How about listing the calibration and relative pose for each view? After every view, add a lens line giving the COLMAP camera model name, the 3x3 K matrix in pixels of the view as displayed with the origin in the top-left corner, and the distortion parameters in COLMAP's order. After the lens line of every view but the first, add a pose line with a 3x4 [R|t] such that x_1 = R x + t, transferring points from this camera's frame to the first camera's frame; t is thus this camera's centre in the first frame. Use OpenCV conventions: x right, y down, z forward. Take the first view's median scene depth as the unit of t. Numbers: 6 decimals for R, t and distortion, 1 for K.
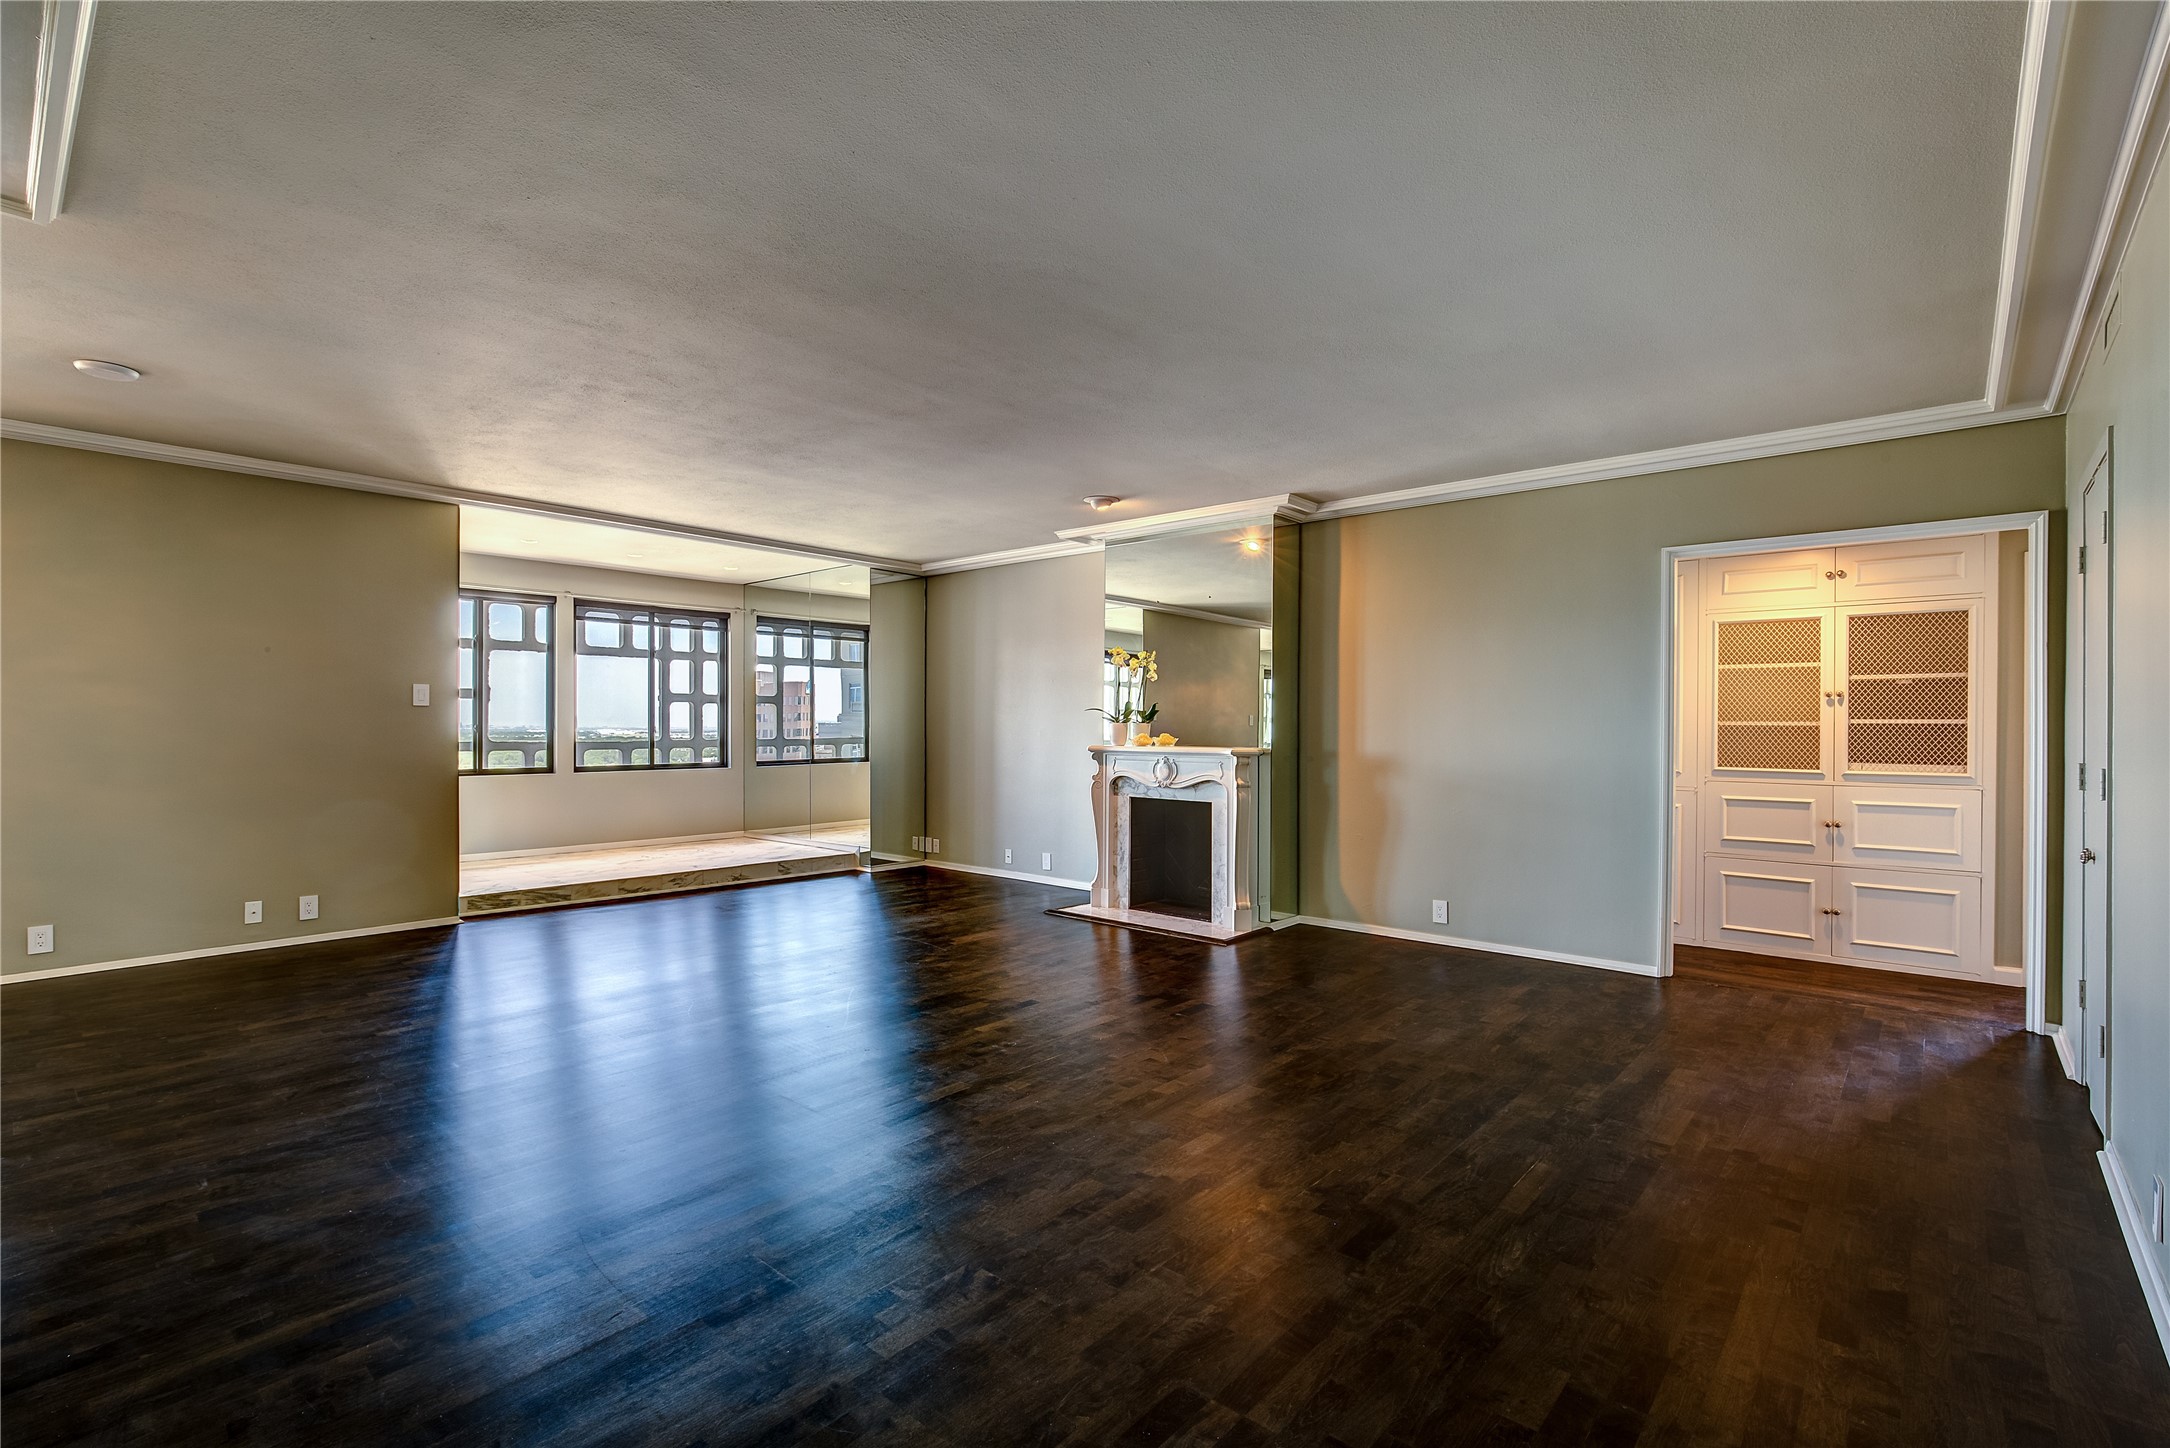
lens RADIAL K [[990.3, 0, 1084.9], [0, 990.3, 728.3], [0, 0, 1]] dist [-0.019431, 0.008561]
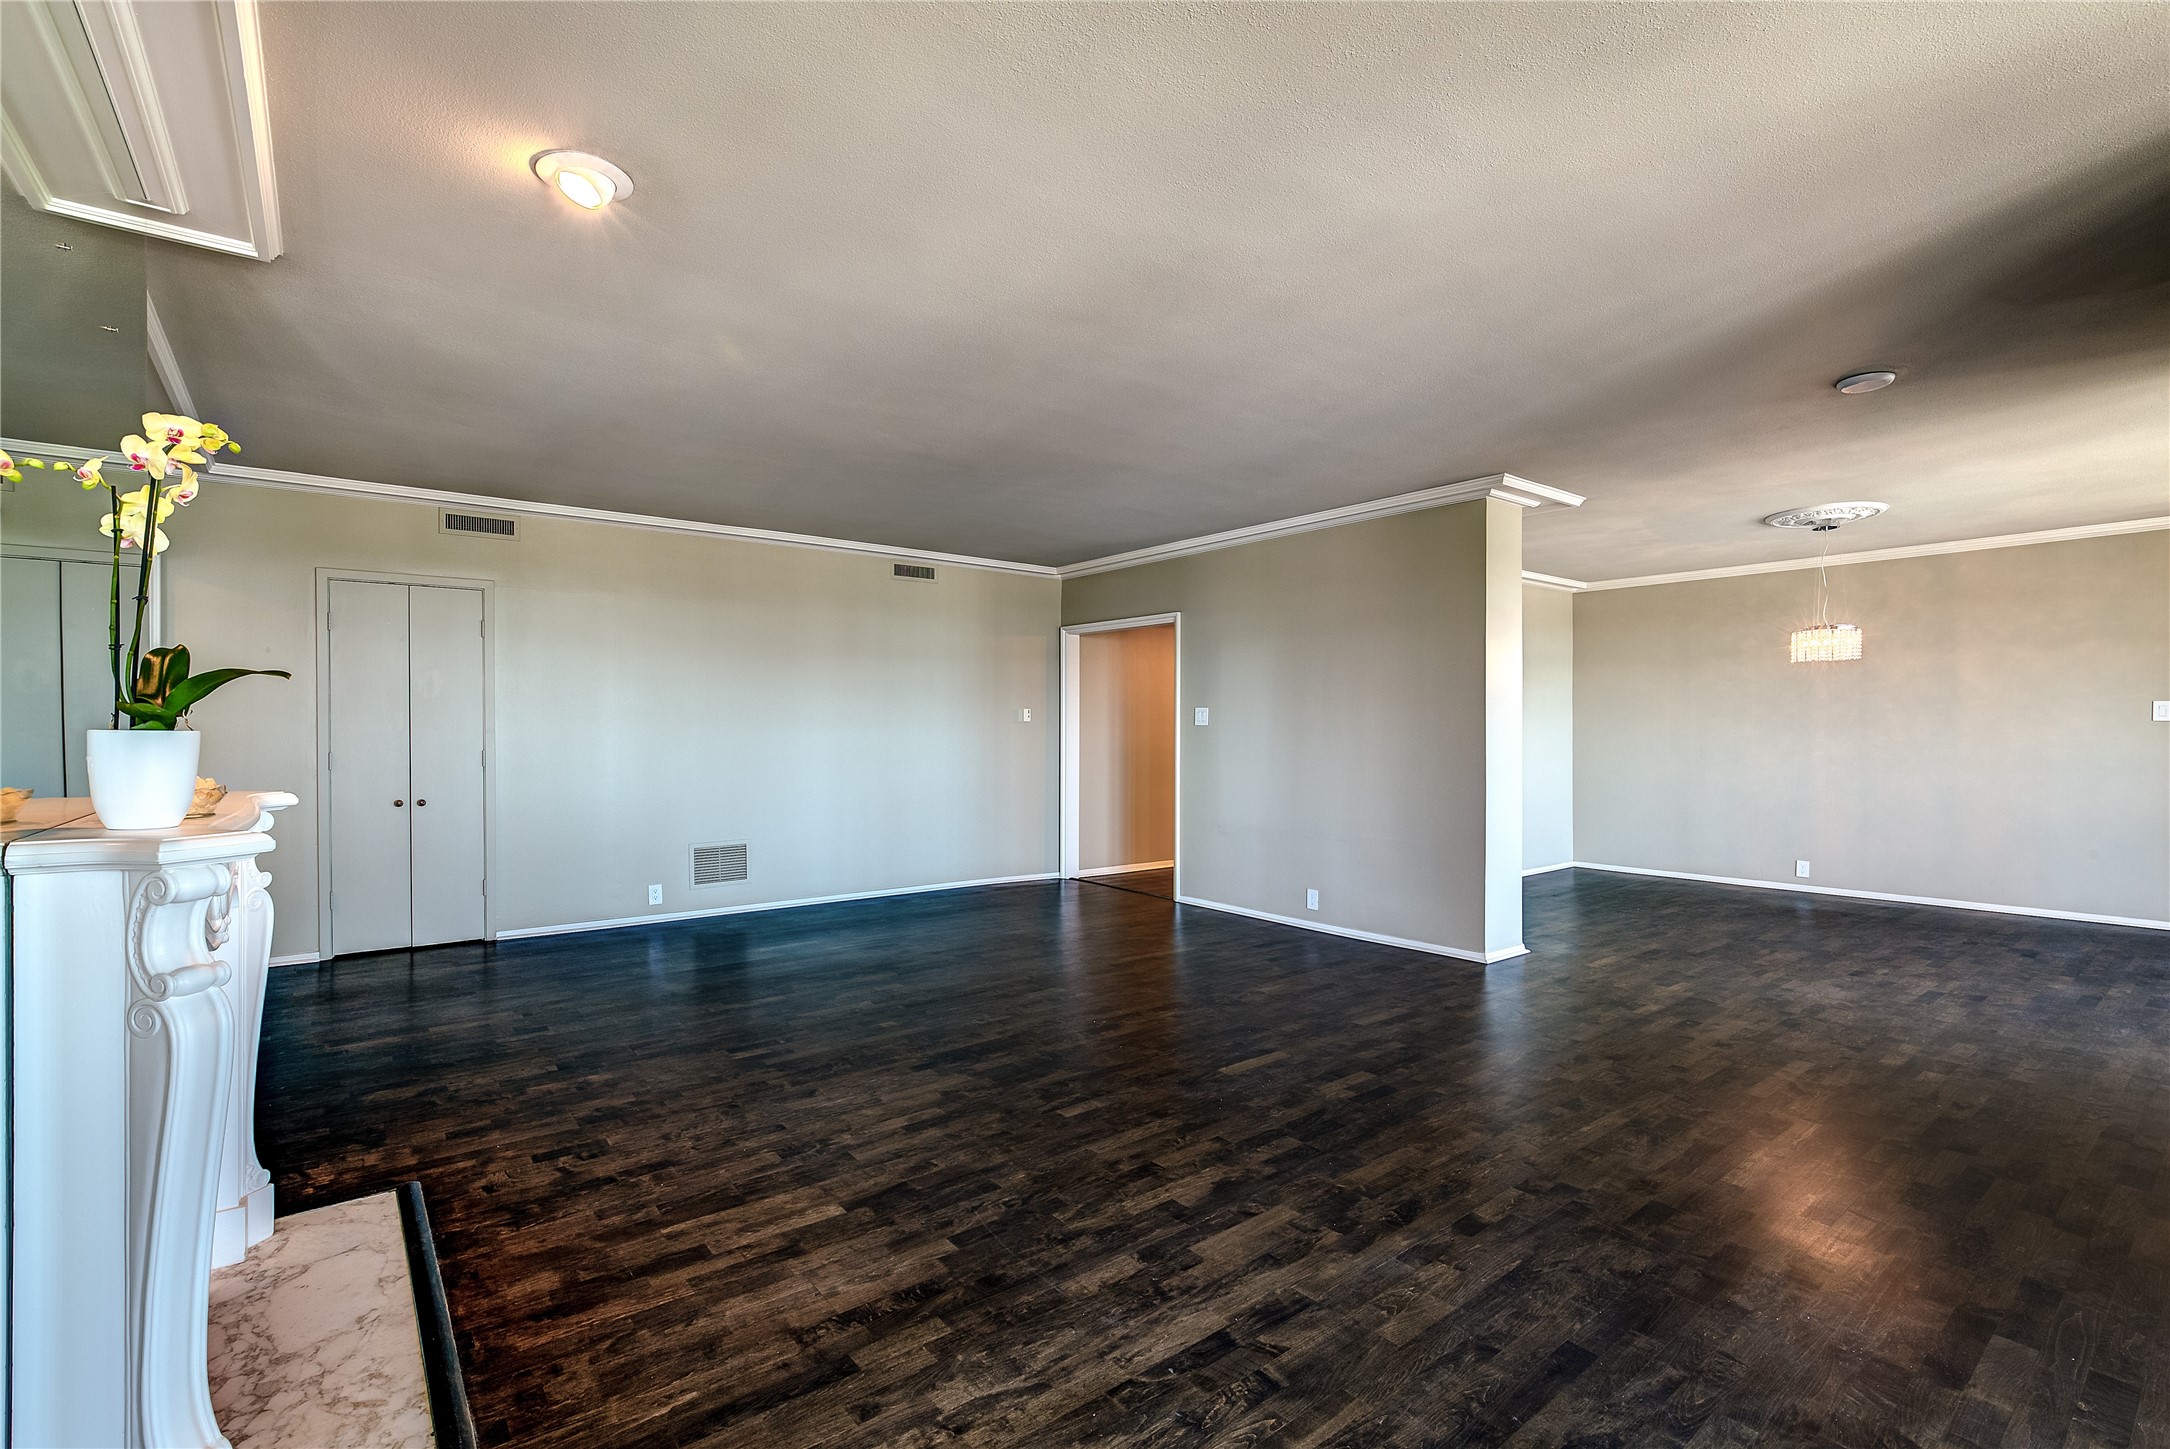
lens RADIAL K [[979.7, 0, 1081.6], [0, 979.7, 718.3], [0, 0, 1]] dist [0.001073, 0.001312]
pose [[-0.982725, -0.004622, 0.185012, -0.239237], [-0.005165, 0.999984, -0.002452, -0.010472], [-0.184998, -0.003365, -0.982733, 1.264260]]
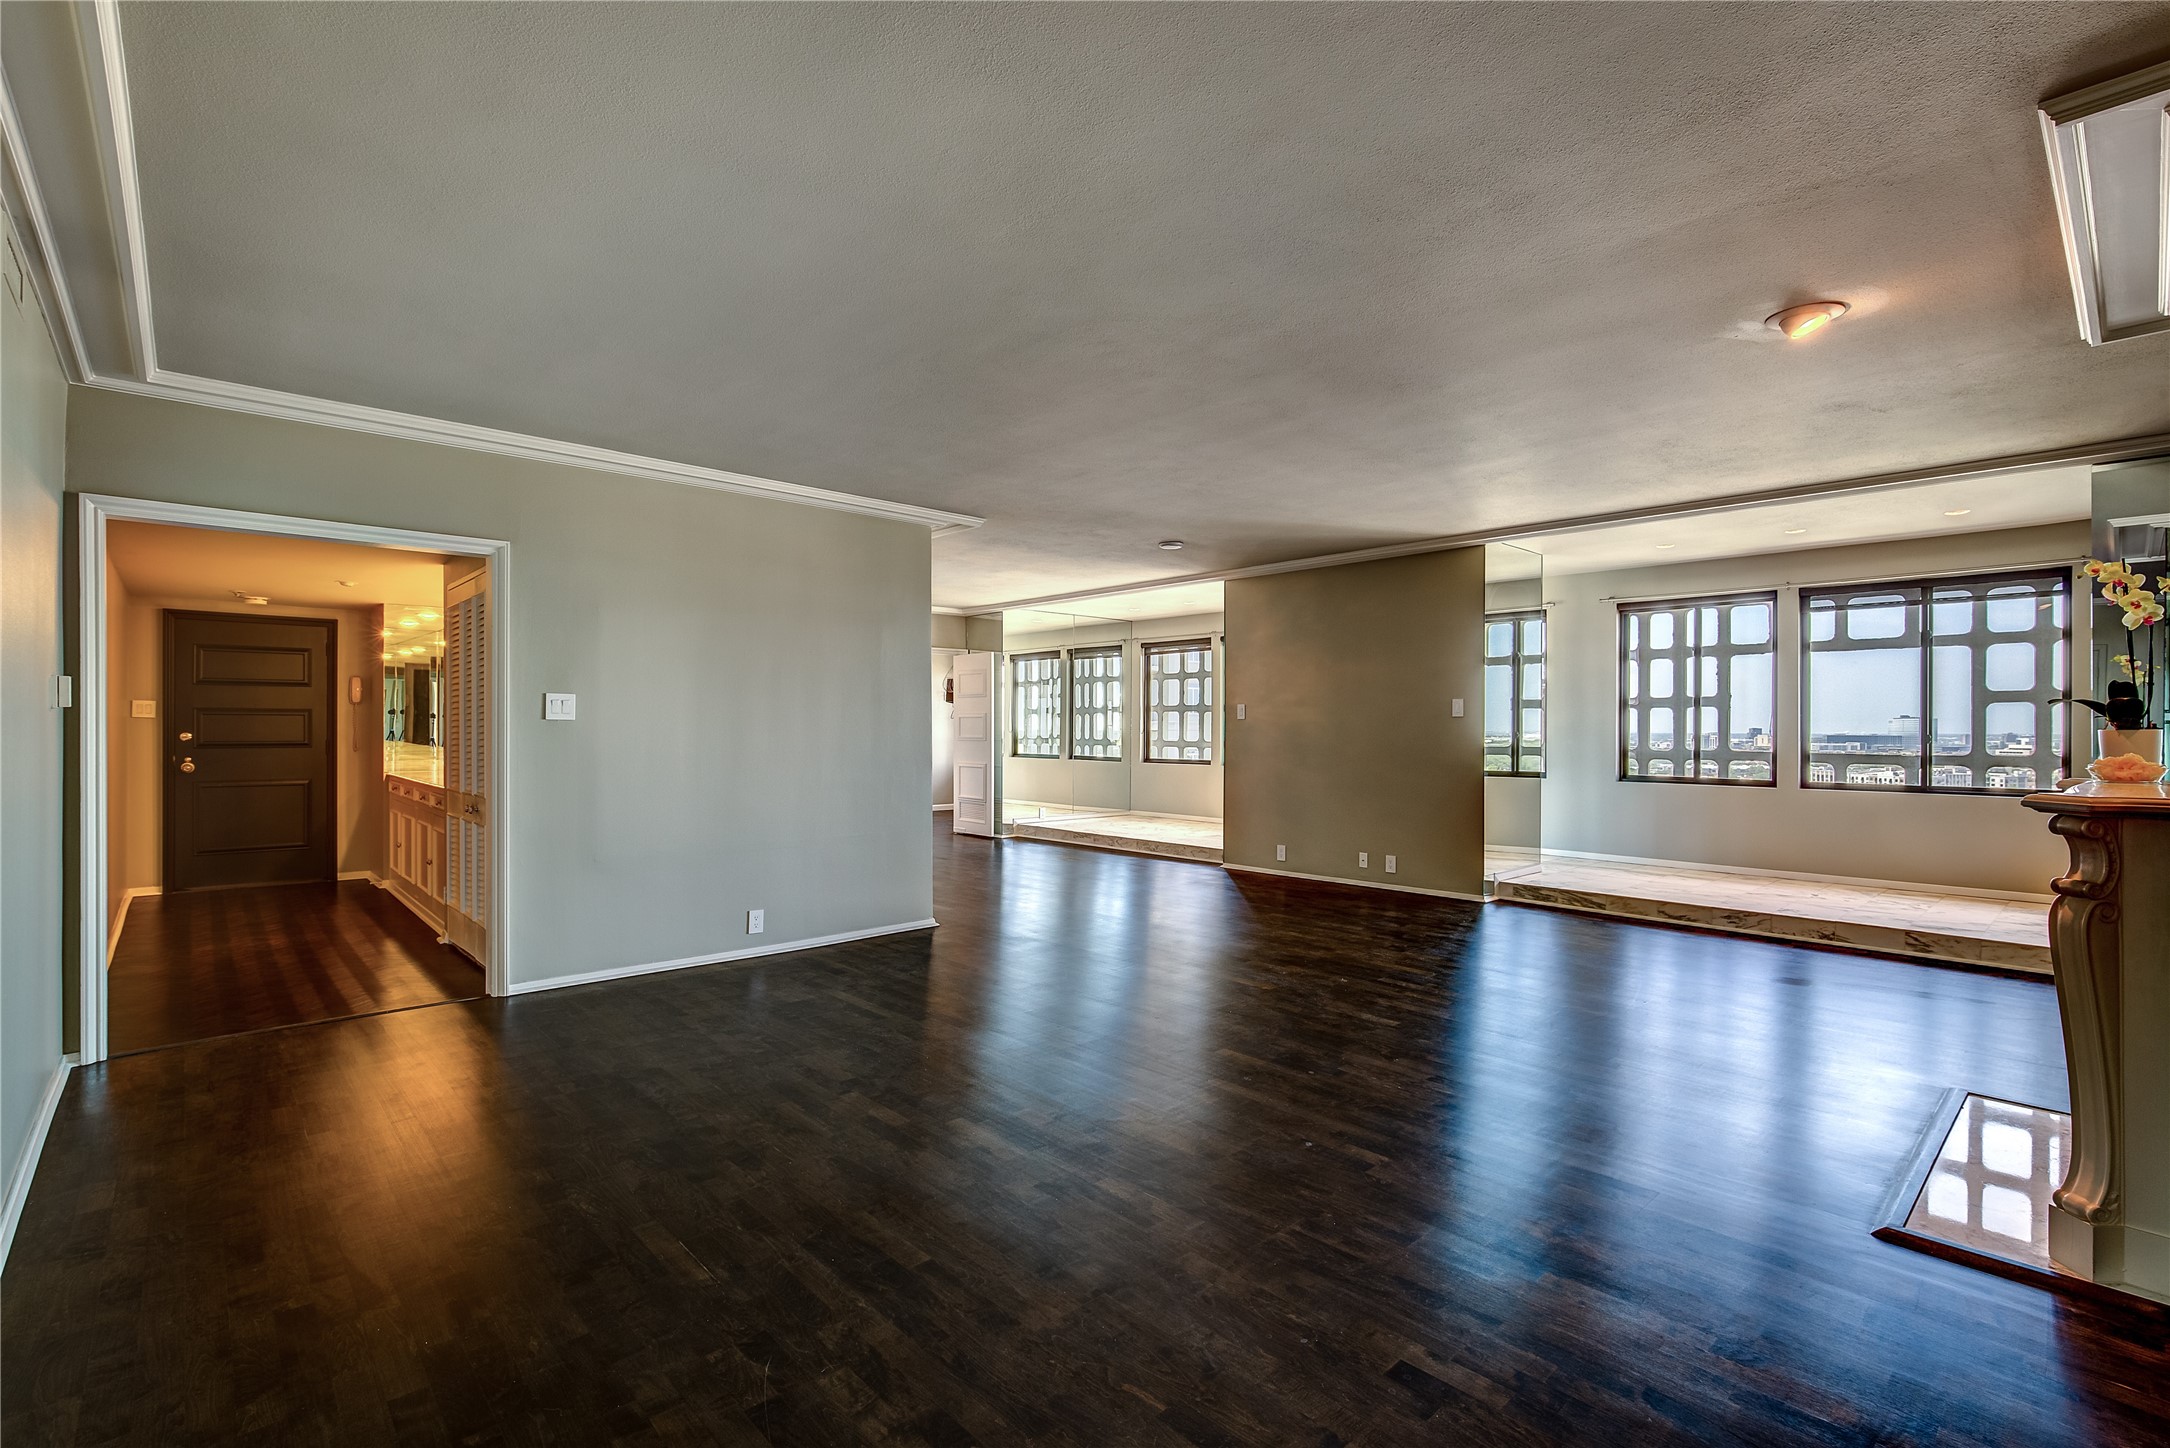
lens RADIAL K [[990.3, 0, 1084.9], [0, 990.3, 728.3], [0, 0, 1]] dist [-0.019431, 0.008561]
pose [[-0.104951, -0.003629, -0.994471, 0.548277], [-0.009071, 0.999955, -0.002691, -0.000398], [0.994436, 0.008739, -0.104980, 0.620711]]
